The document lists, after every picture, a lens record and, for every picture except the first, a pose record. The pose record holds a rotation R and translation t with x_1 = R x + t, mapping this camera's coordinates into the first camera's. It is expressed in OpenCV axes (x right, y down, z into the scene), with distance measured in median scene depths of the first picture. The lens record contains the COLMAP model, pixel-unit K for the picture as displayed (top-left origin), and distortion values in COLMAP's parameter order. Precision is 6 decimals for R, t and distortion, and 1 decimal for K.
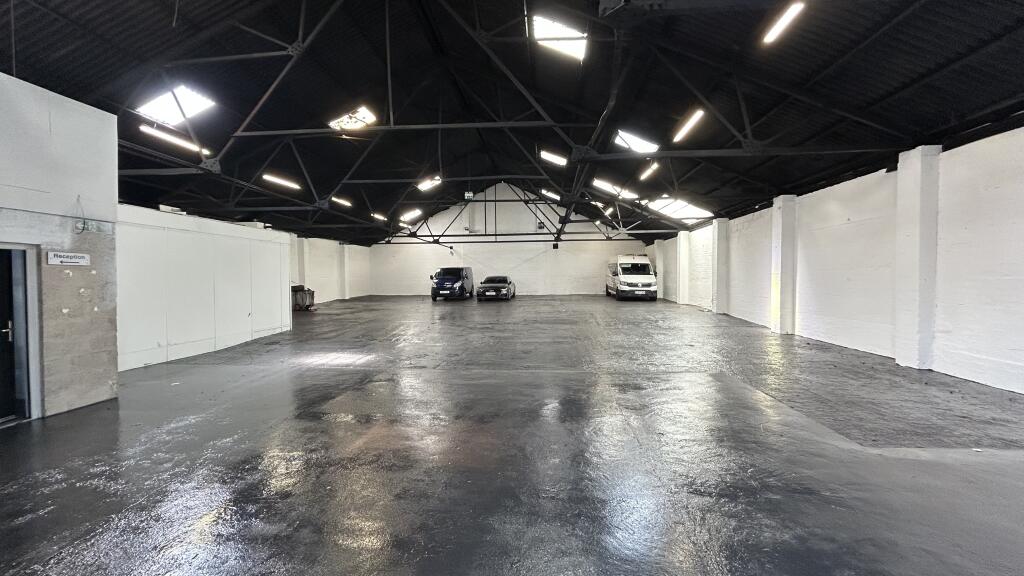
lens RADIAL K [[411.6, 0, 513.1], [0, 411.6, 289.7], [0, 0, 1]] dist [-0.000906, -0.000081]
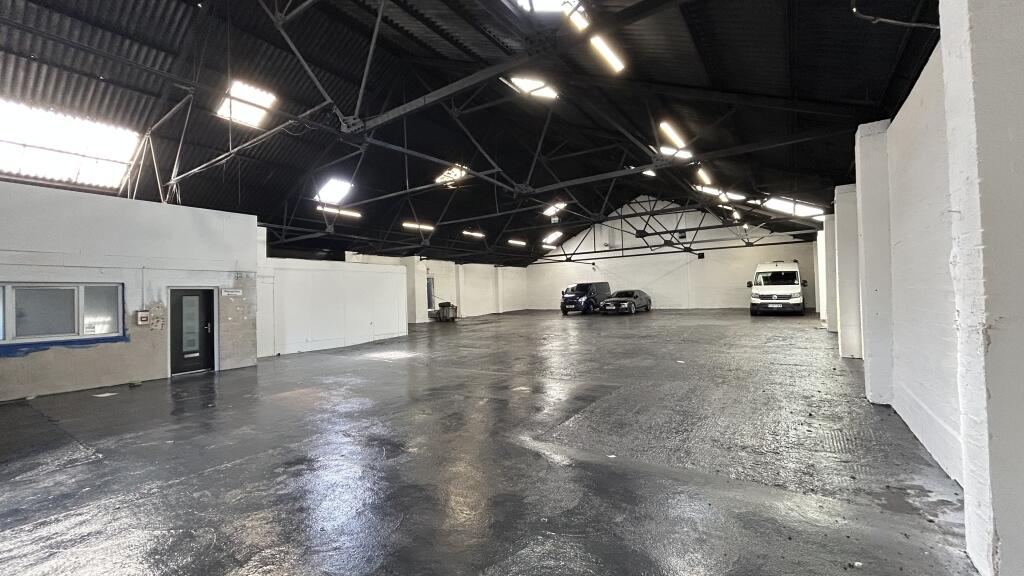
lens RADIAL K [[411.6, 0, 513.1], [0, 411.6, 289.7], [0, 0, 1]] dist [-0.000906, -0.000081]
pose [[0.866464, -0.026108, -0.498557, 0.262137], [0.009420, 0.999309, -0.035959, -0.000944], [0.499151, 0.026461, 0.866111, -0.010678]]
